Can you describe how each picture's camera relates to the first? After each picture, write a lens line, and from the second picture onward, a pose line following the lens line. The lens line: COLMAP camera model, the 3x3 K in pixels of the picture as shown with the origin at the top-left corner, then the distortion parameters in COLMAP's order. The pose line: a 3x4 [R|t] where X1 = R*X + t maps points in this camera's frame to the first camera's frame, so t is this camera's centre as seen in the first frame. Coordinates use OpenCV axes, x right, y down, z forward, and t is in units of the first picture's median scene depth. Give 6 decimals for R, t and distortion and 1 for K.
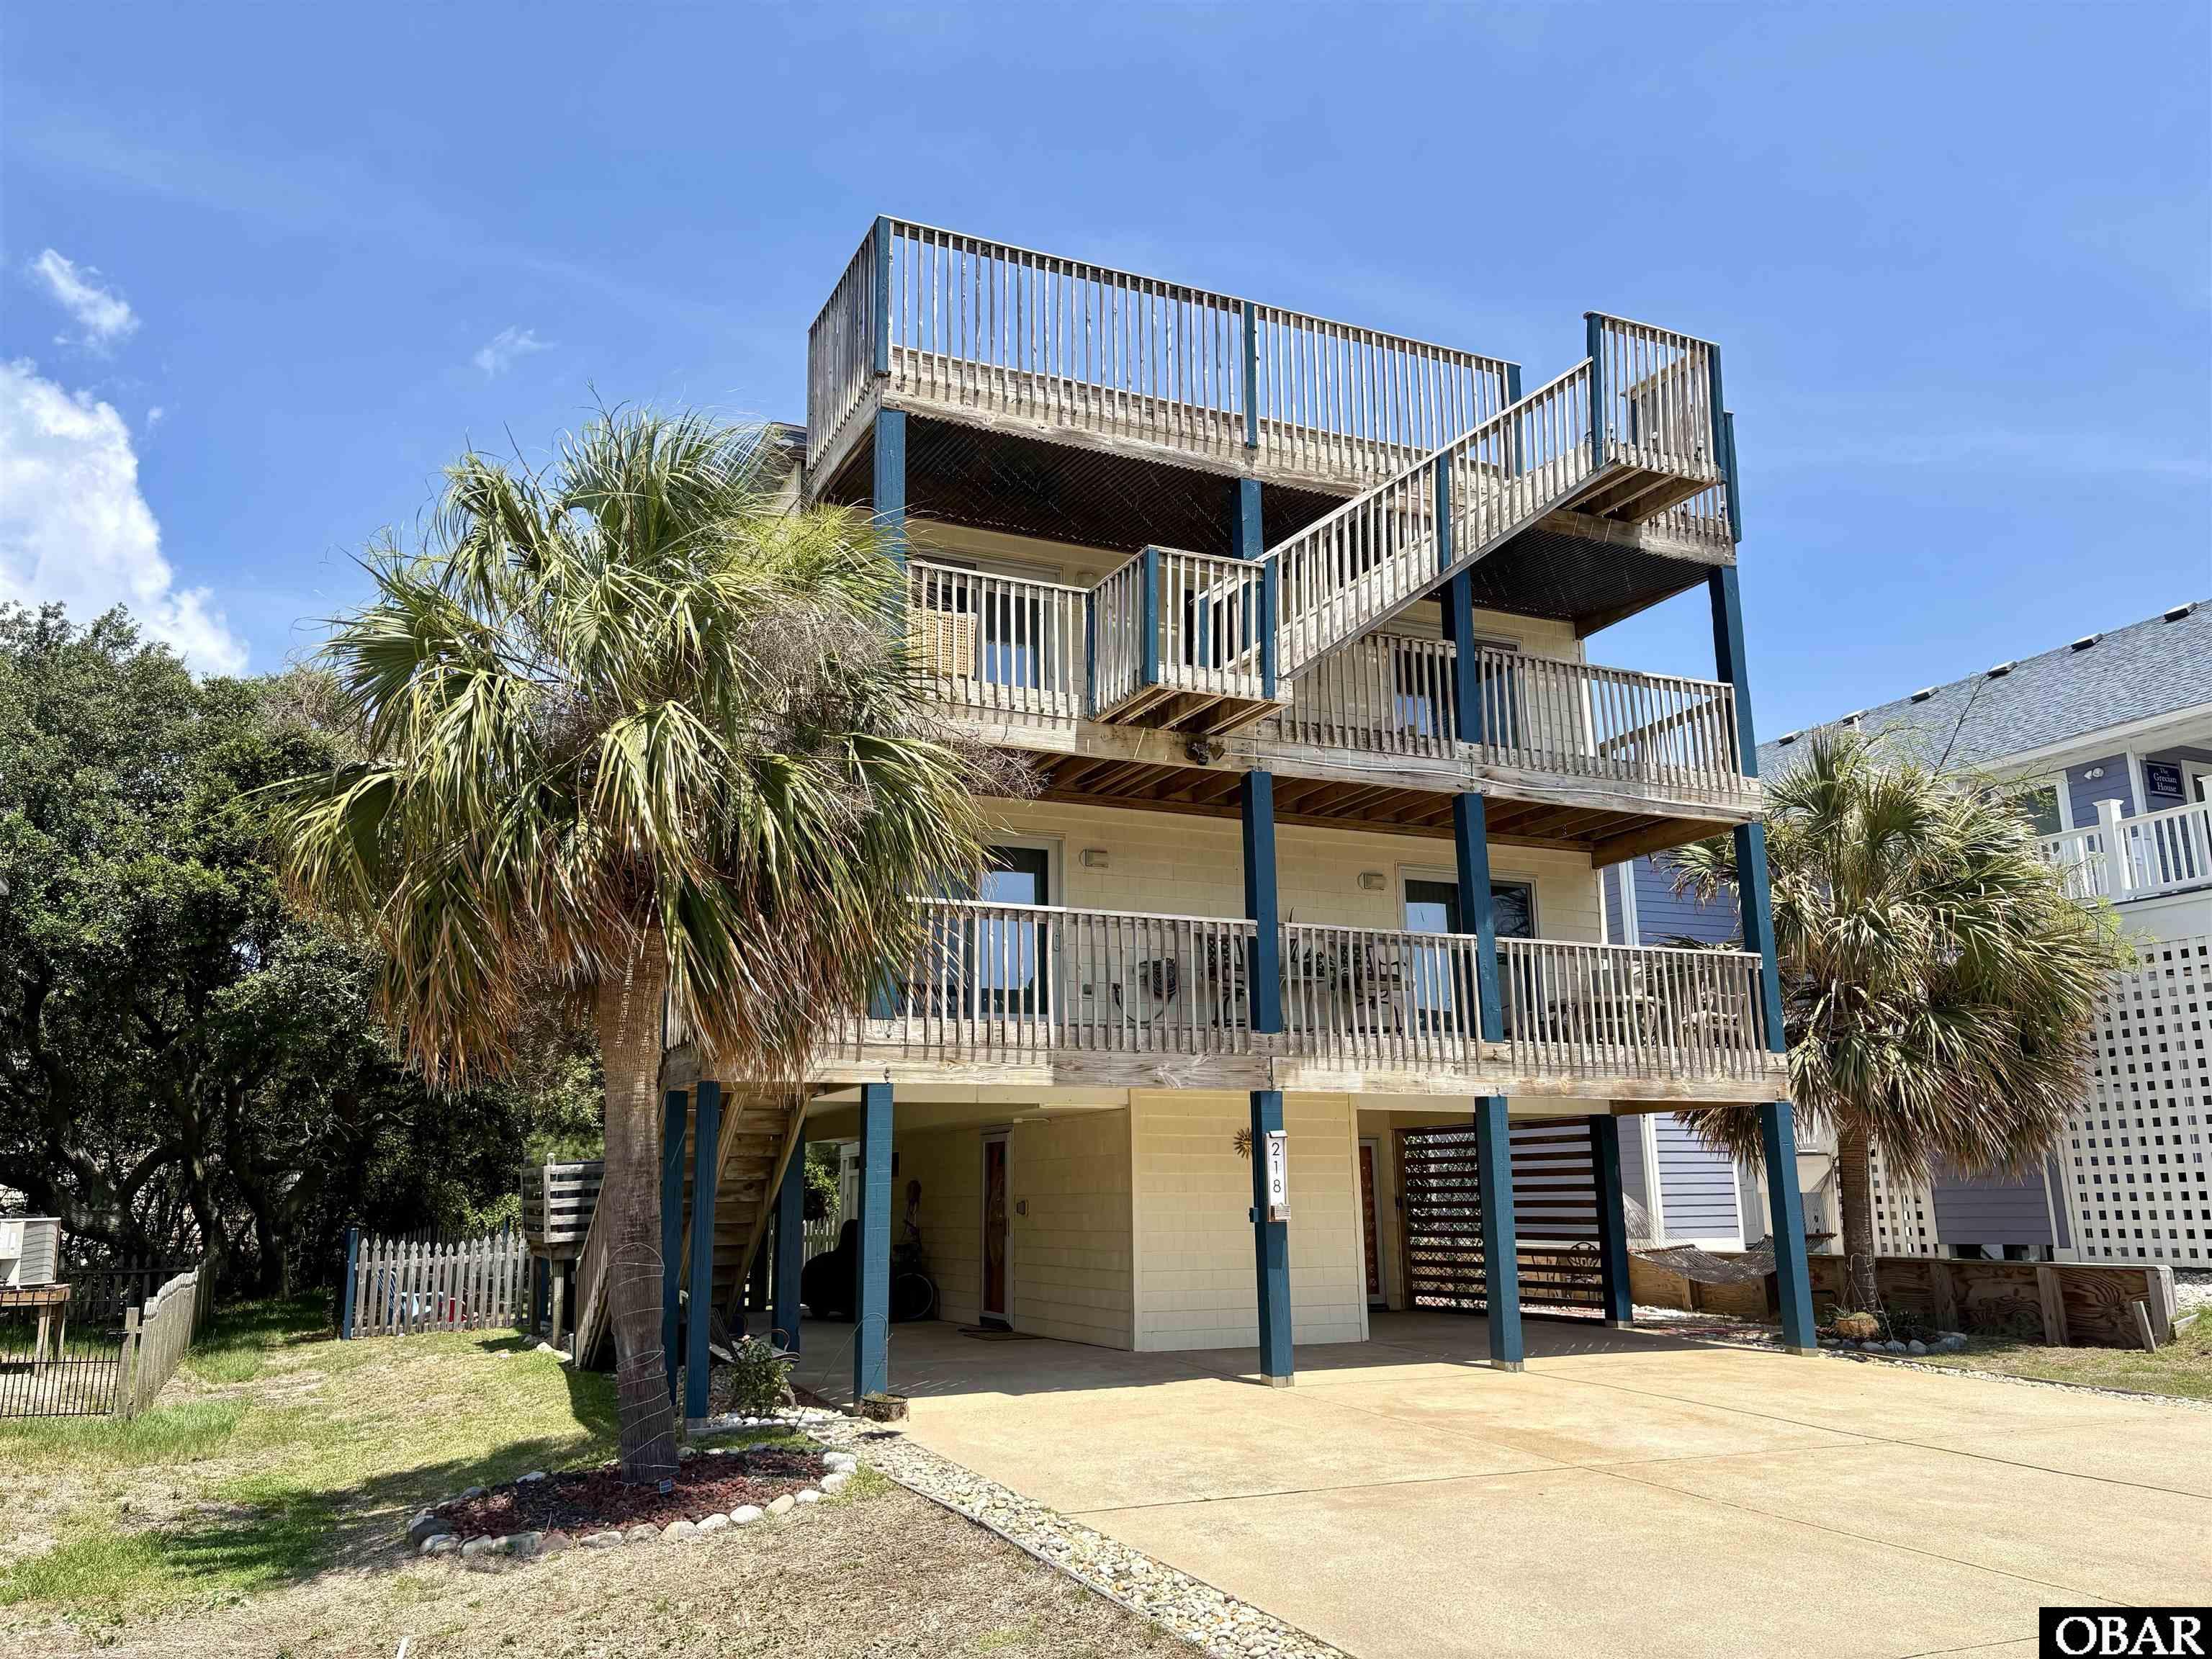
lens RADIAL K [[1686.7, 0, 1090.7], [0, 1686.7, 834.5], [0, 0, 1]] dist [0.056634, -0.071293]
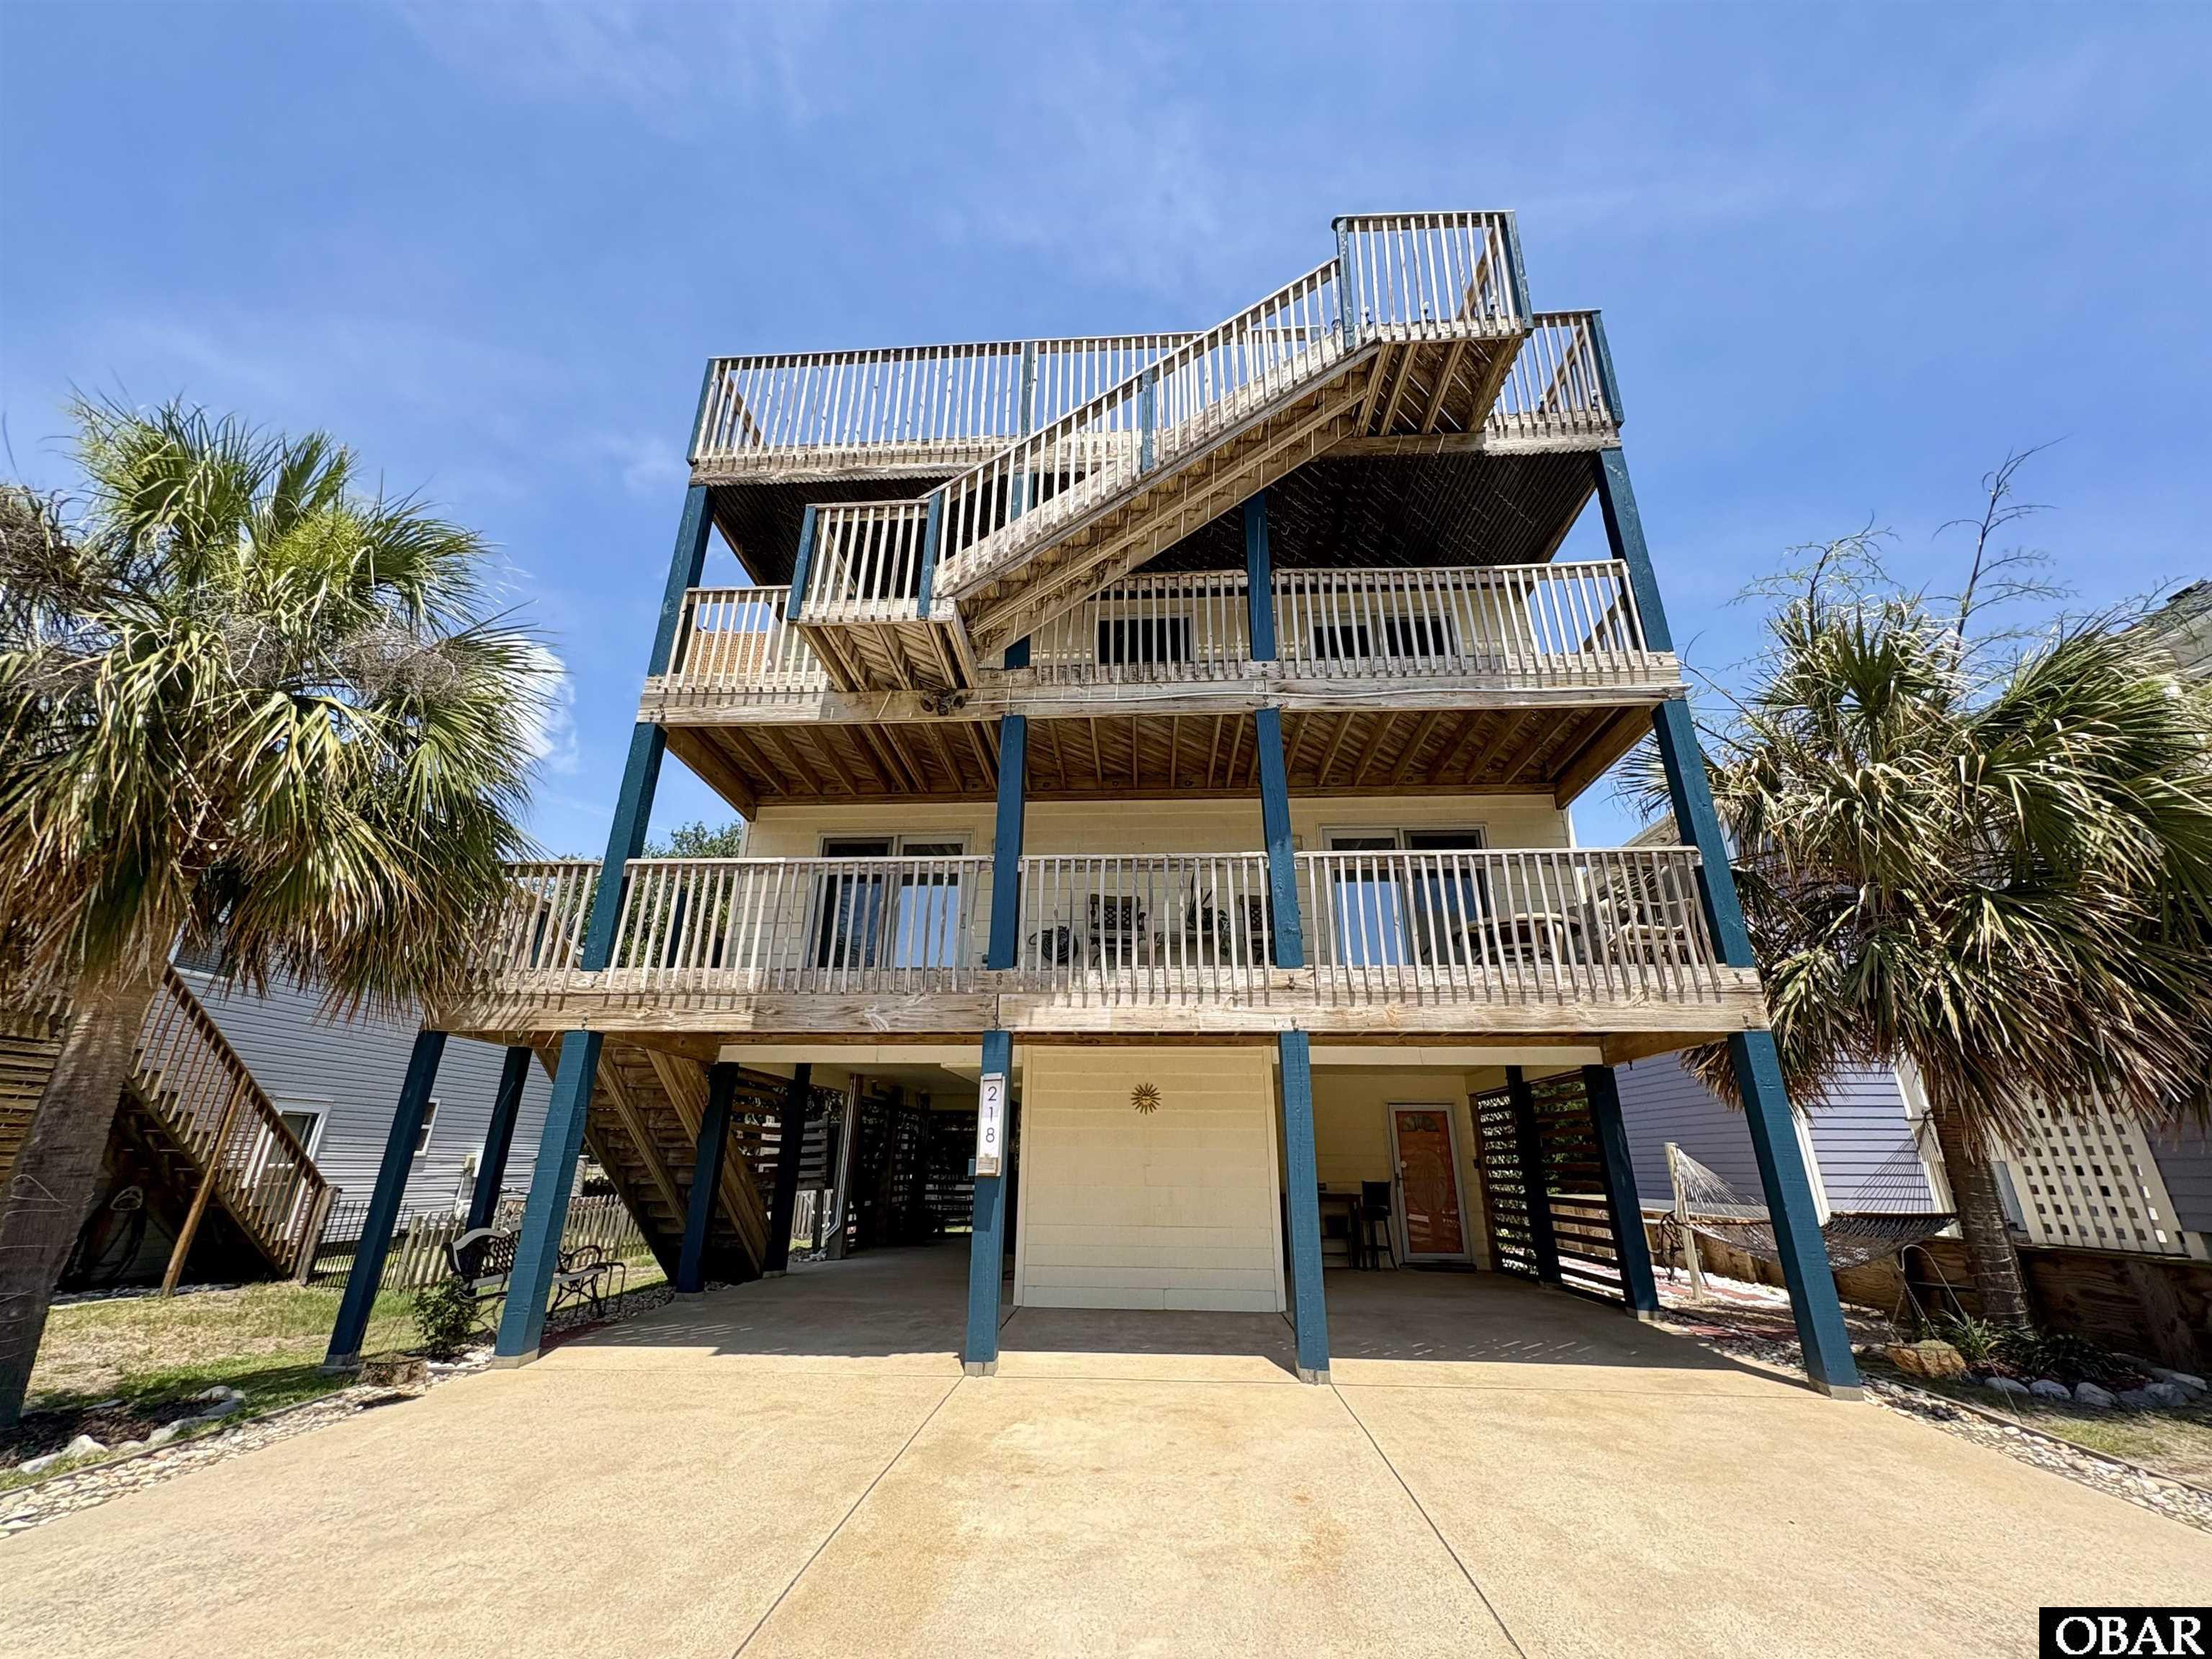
lens RADIAL K [[885.6, 0, 1104.8], [0, 885.6, 832.6], [0, 0, 1]] dist [-0.003573, 0.001155]
pose [[0.883206, -0.147428, -0.445210, 0.352885], [0.082066, 0.983242, -0.162790, 0.115272], [0.461749, 0.107240, 0.880504, 0.525875]]
